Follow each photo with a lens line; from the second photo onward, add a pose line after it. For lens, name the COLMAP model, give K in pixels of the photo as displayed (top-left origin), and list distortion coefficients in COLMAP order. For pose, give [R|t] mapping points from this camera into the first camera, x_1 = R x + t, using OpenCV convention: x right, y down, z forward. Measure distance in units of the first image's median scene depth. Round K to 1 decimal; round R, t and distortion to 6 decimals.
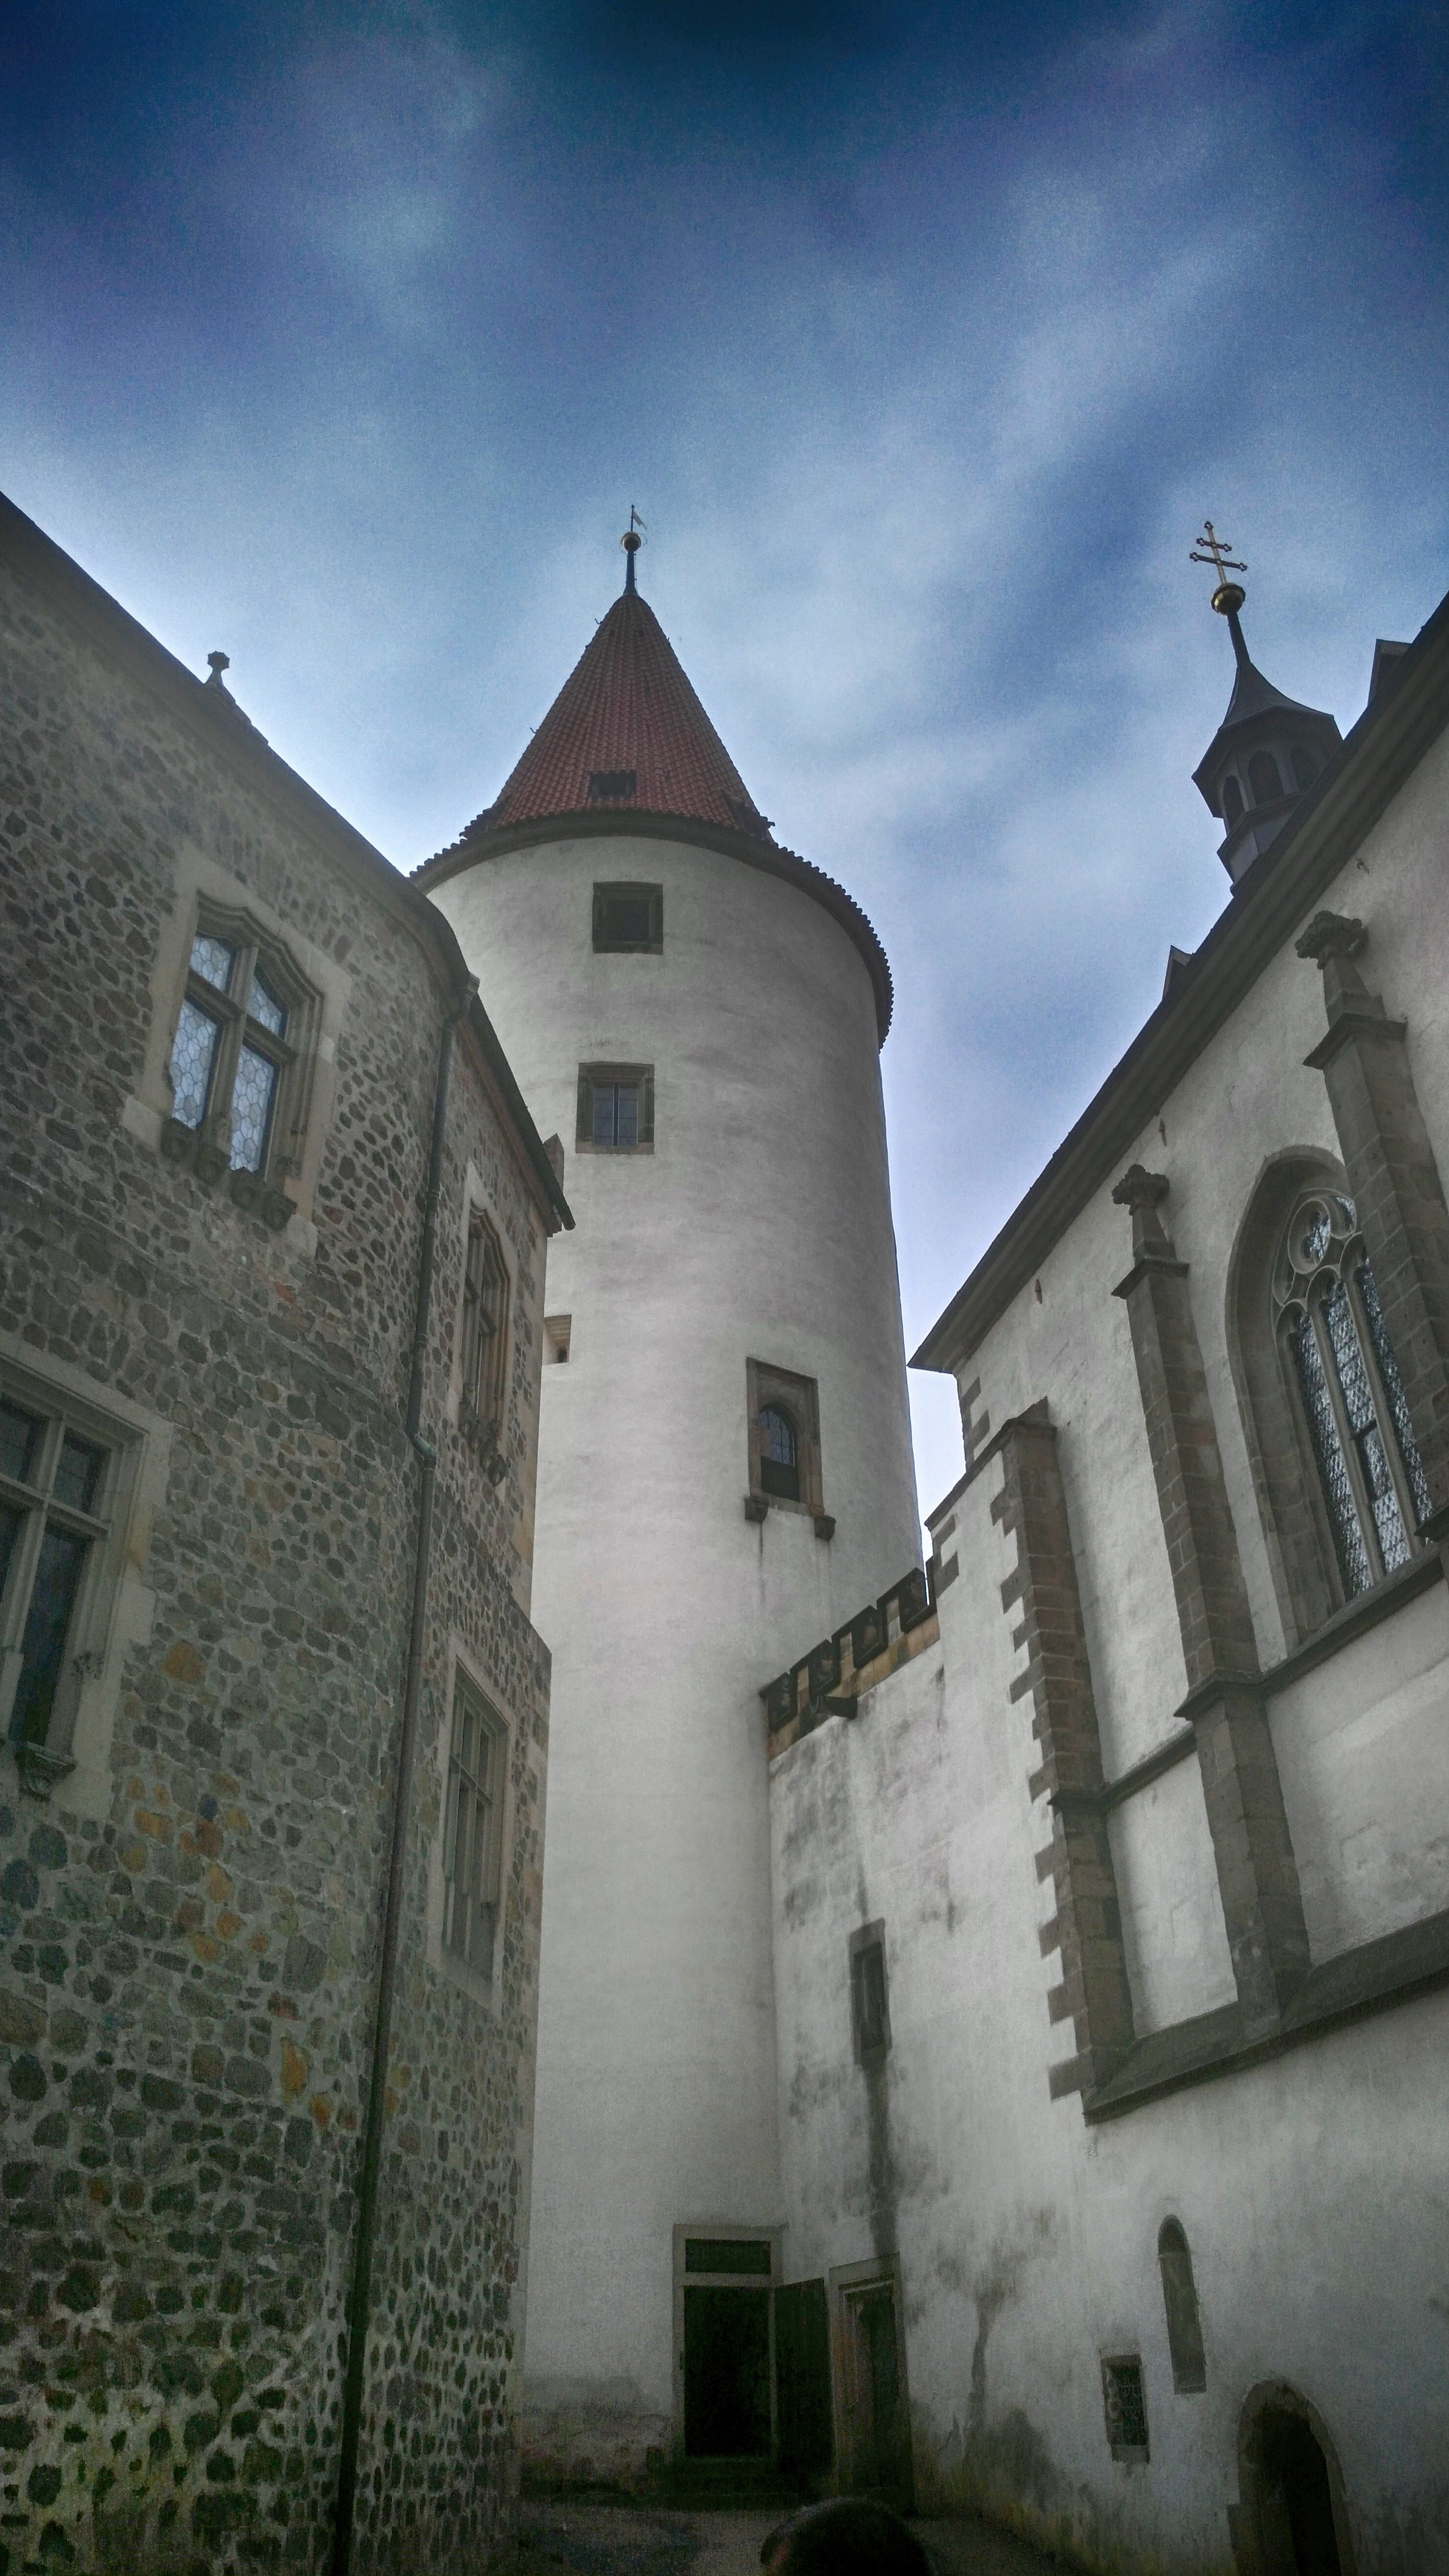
lens RADIAL K [[1863.5, 0, 711.6], [0, 1863.5, 1284.7], [0, 0, 1]] dist [0.040431, -0.075968]
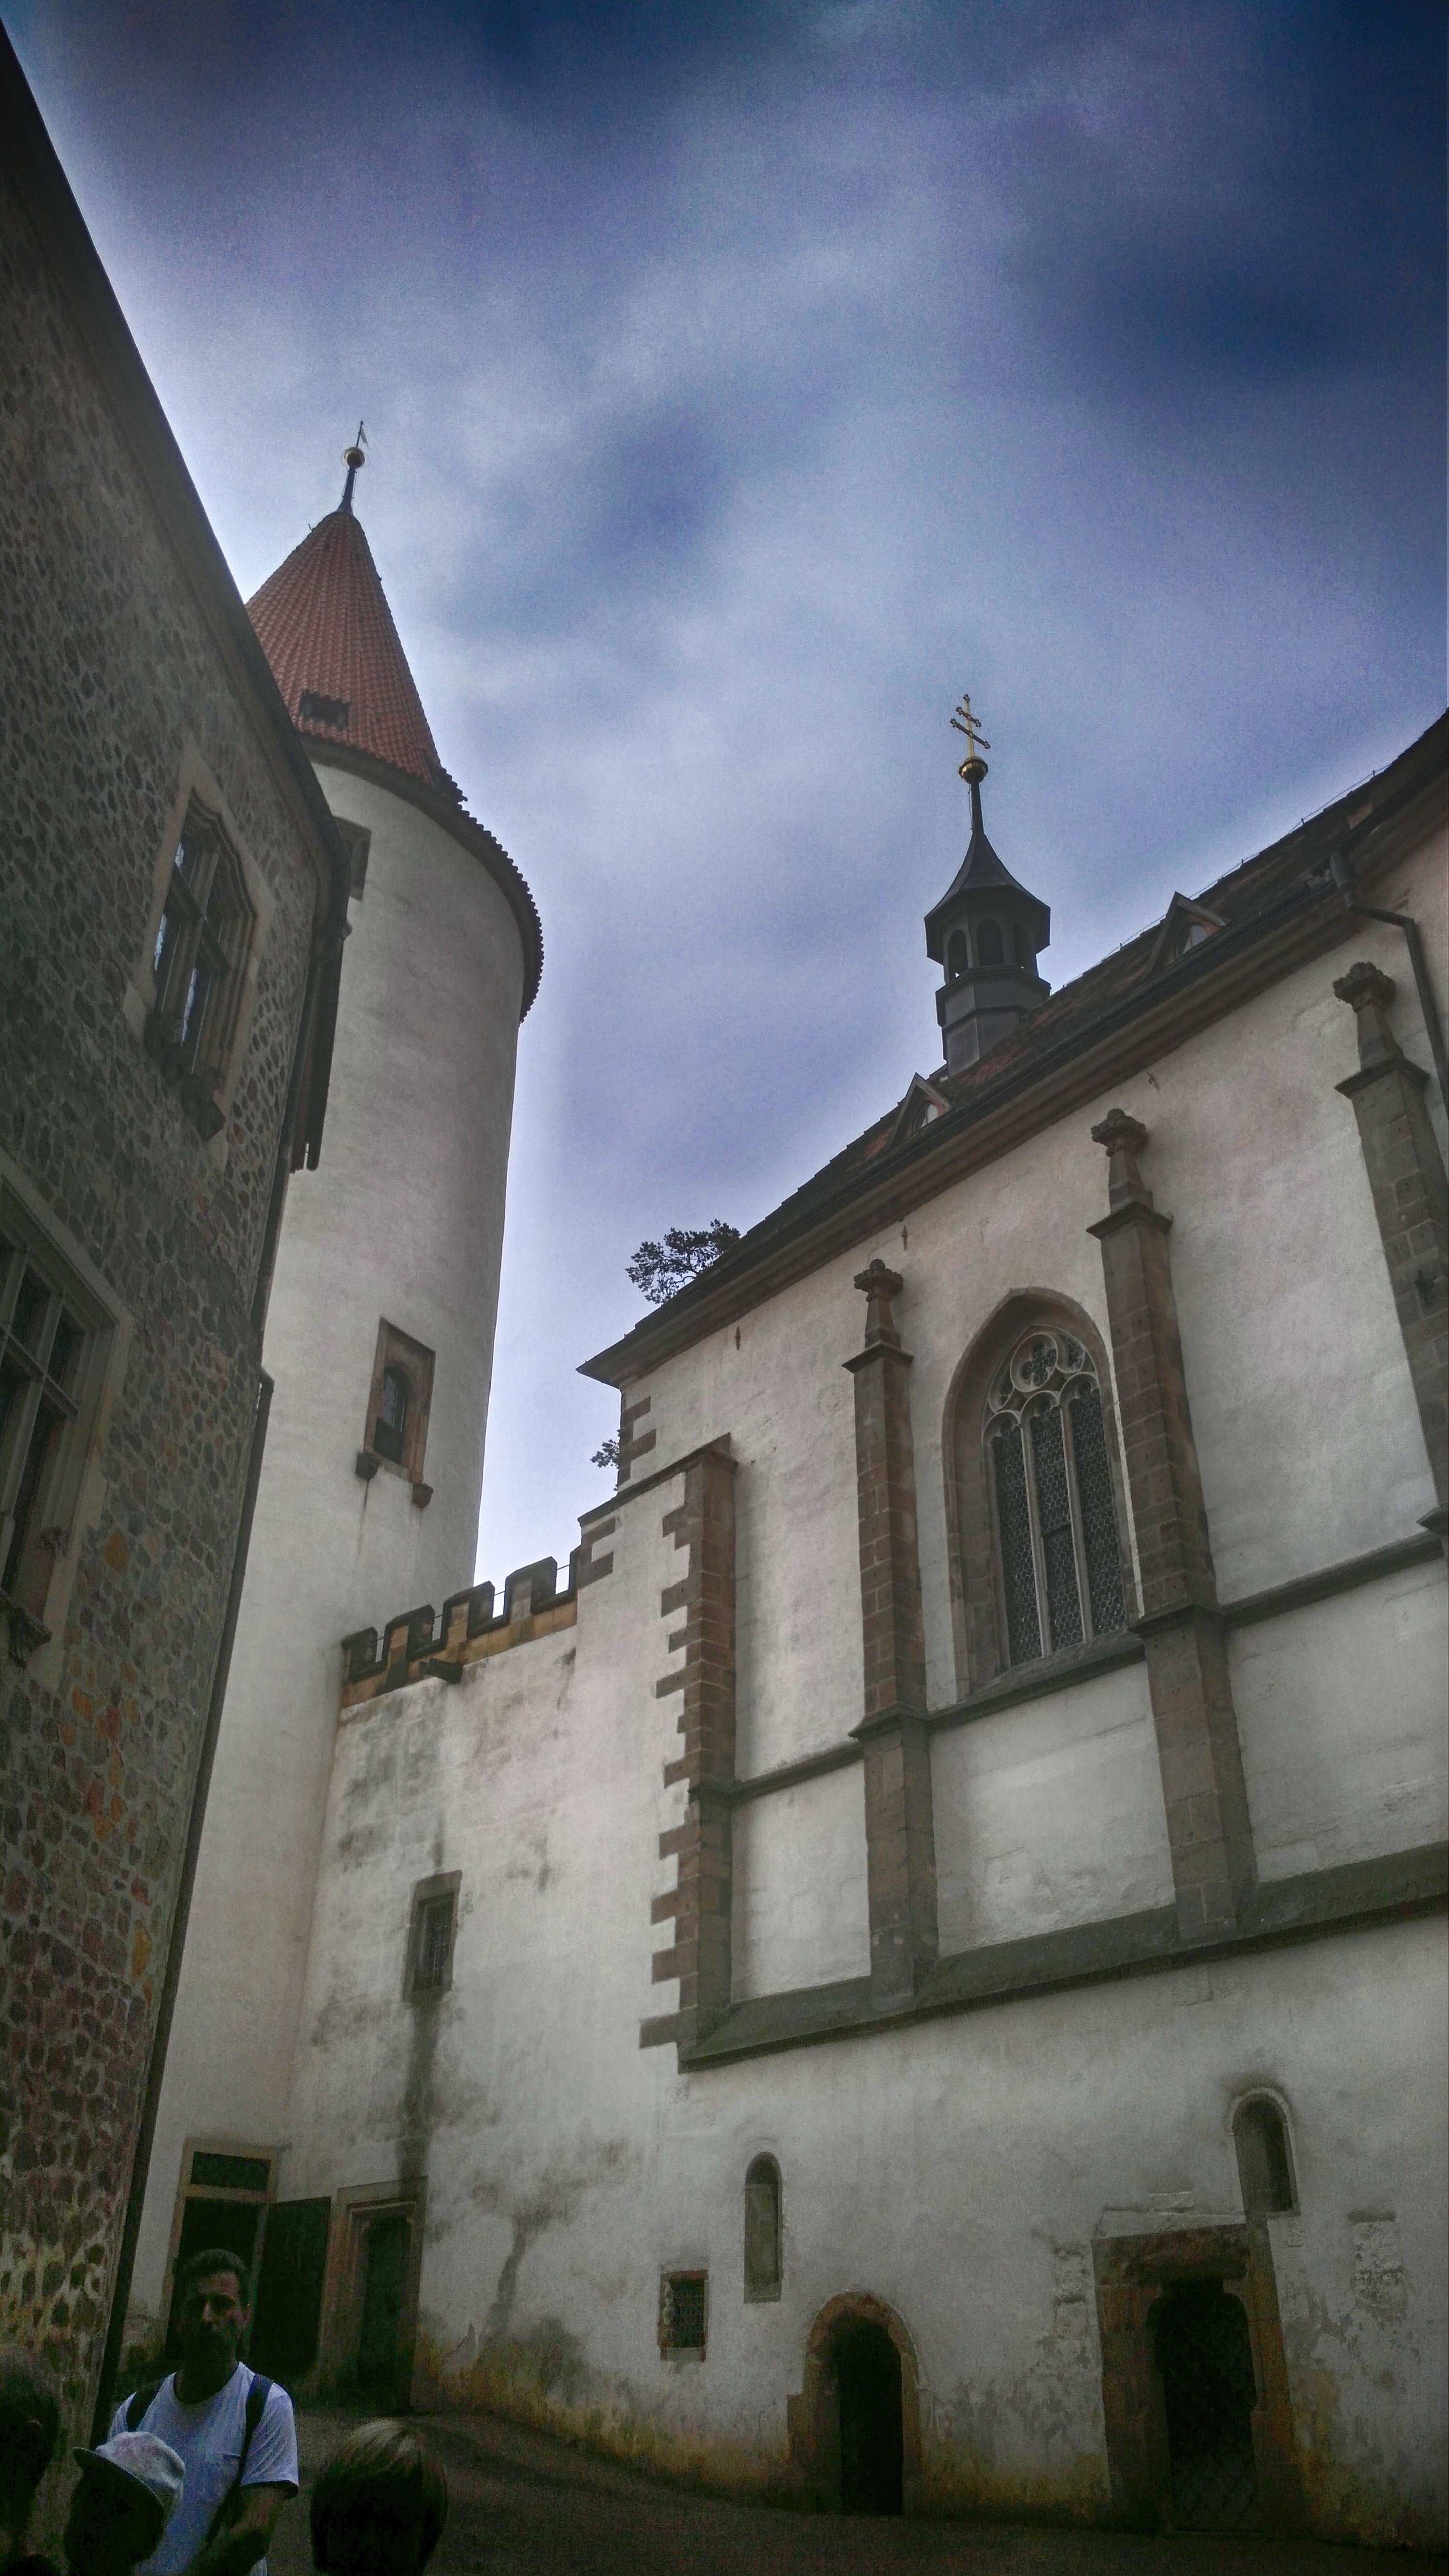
lens RADIAL K [[1863.5, 0, 781.3], [0, 1863.5, 1293.1], [0, 0, 1]] dist [0.040431, -0.075968]
pose [[0.901577, 0.236406, 0.362315, -0.275506], [-0.242545, 0.969701, -0.029175, 0.004486], [-0.358234, -0.061574, 0.931599, -0.061489]]
